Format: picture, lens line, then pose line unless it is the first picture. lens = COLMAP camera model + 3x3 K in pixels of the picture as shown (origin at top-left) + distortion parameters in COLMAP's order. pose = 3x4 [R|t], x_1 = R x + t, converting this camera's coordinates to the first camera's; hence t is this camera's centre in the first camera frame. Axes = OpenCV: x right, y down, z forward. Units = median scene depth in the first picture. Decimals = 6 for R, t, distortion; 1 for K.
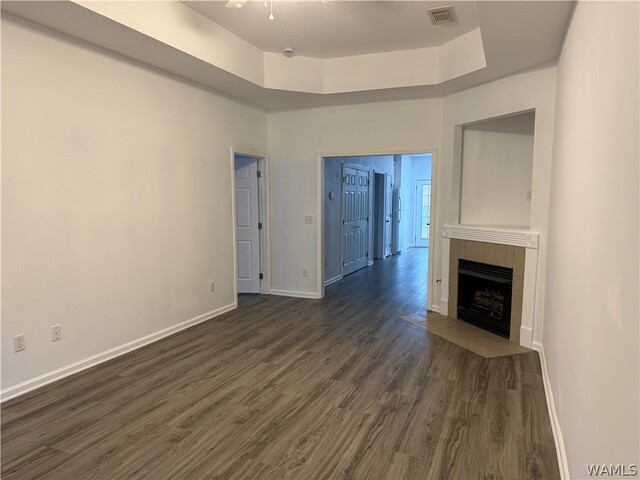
lens RADIAL K [[456.8, 0, 320.0], [0, 456.8, 240.0], [0, 0, 1]] dist [0.115799, -0.173728]
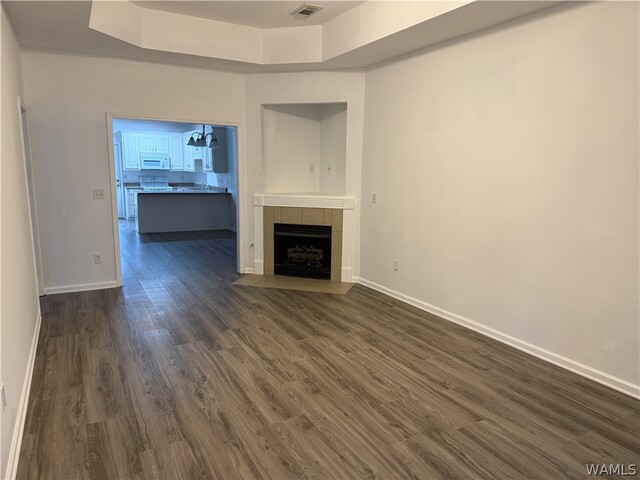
lens RADIAL K [[456.8, 0, 320.0], [0, 456.8, 240.0], [0, 0, 1]] dist [0.115799, -0.173728]
pose [[0.609434, -0.120060, 0.783694, -0.730993], [0.061179, 0.992642, 0.104495, -0.042237], [-0.790473, -0.015737, 0.612295, 0.281159]]
